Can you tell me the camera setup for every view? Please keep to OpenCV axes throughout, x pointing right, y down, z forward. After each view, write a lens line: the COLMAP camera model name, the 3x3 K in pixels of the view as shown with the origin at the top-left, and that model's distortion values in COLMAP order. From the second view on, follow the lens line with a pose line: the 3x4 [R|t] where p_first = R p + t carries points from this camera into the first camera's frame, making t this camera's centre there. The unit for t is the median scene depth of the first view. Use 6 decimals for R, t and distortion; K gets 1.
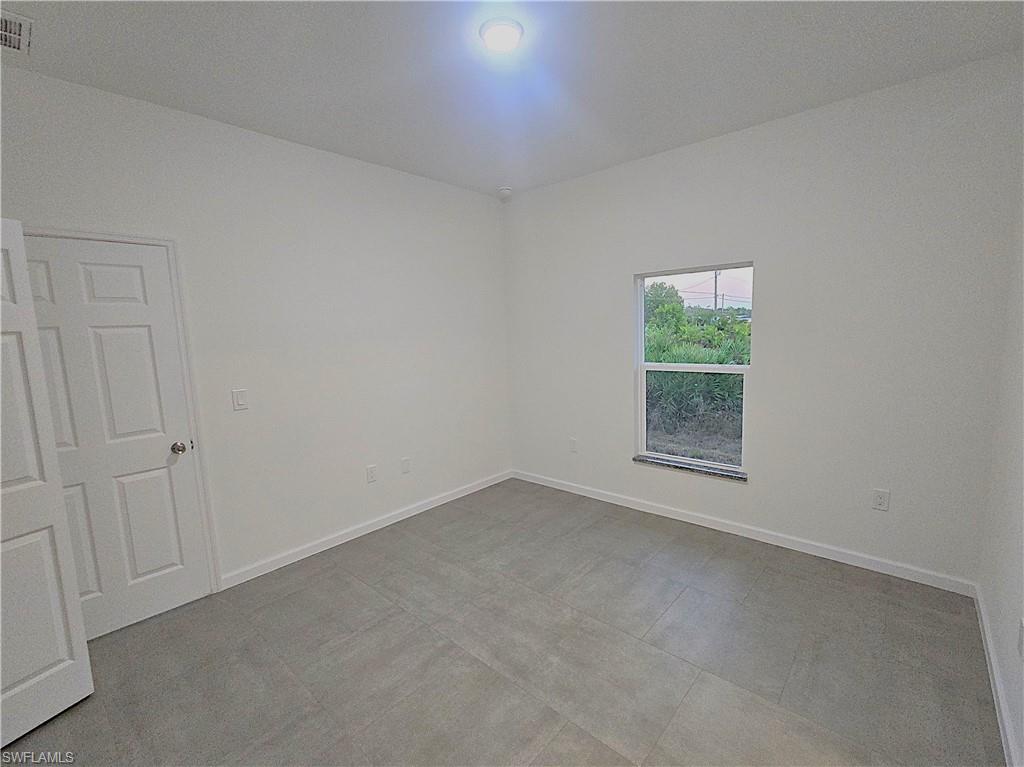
lens RADIAL K [[449.3, 0, 519.5], [0, 449.3, 380.5], [0, 0, 1]] dist [0.013058, 0.000356]
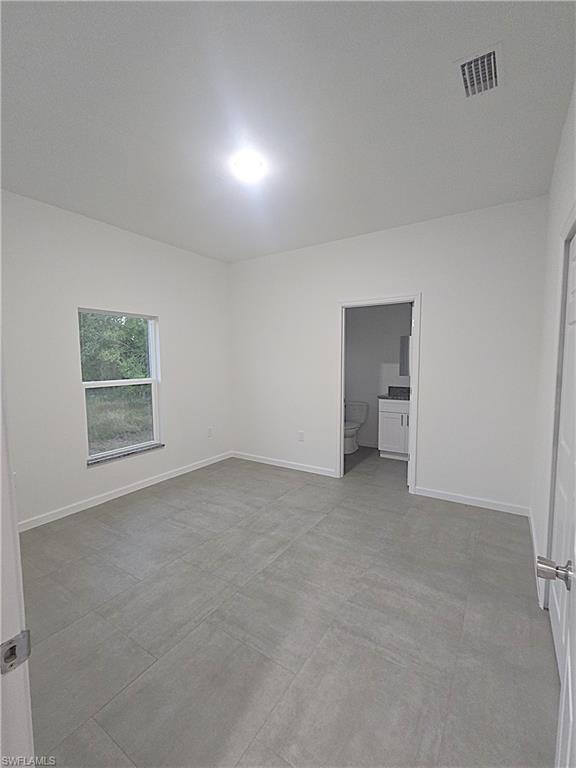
lens RADIAL K [[331.2, 0, 287.3], [0, 331.2, 388.8], [0, 0, 1]] dist [-0.000841, -0.000295]
pose [[-0.136836, -0.047846, 0.989438, -0.969392], [0.129096, 0.989453, 0.065700, -0.014715], [-0.982146, 0.136723, -0.129216, 0.849669]]
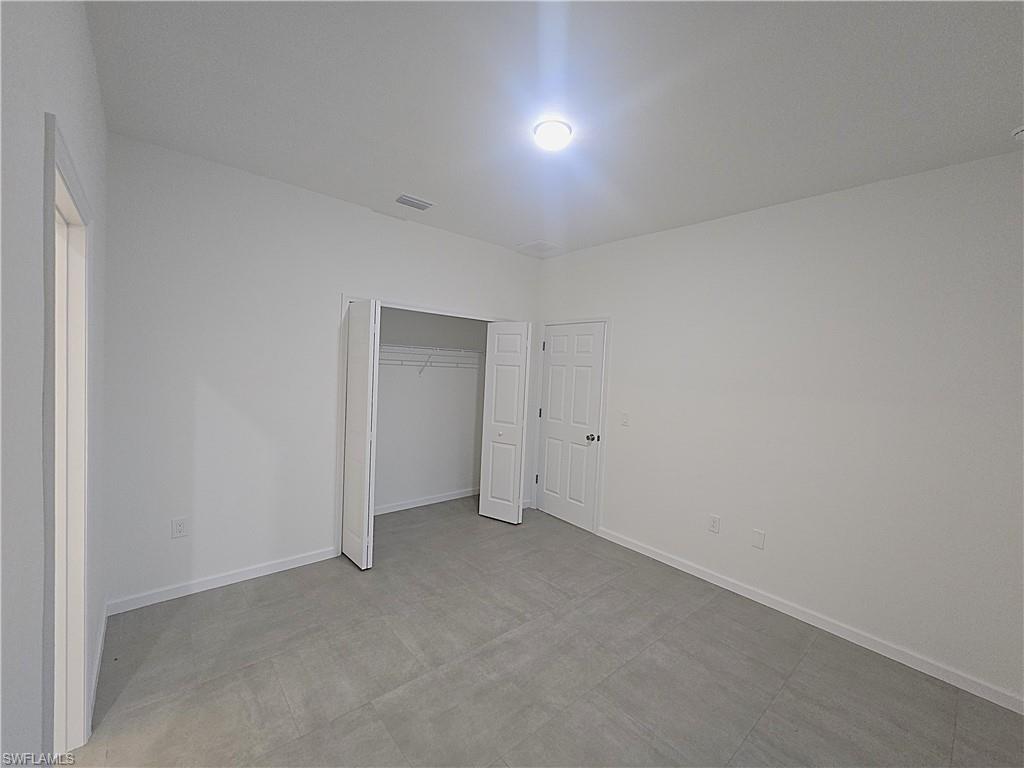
lens RADIAL K [[420.1, 0, 516.4], [0, 420.1, 384.3], [0, 0, 1]] dist [0.001022, 0.000256]
pose [[-0.125540, 0.062087, -0.990144, 0.841487], [-0.160515, 0.983619, 0.082029, -0.133543], [0.979017, 0.169231, -0.113518, 0.863867]]
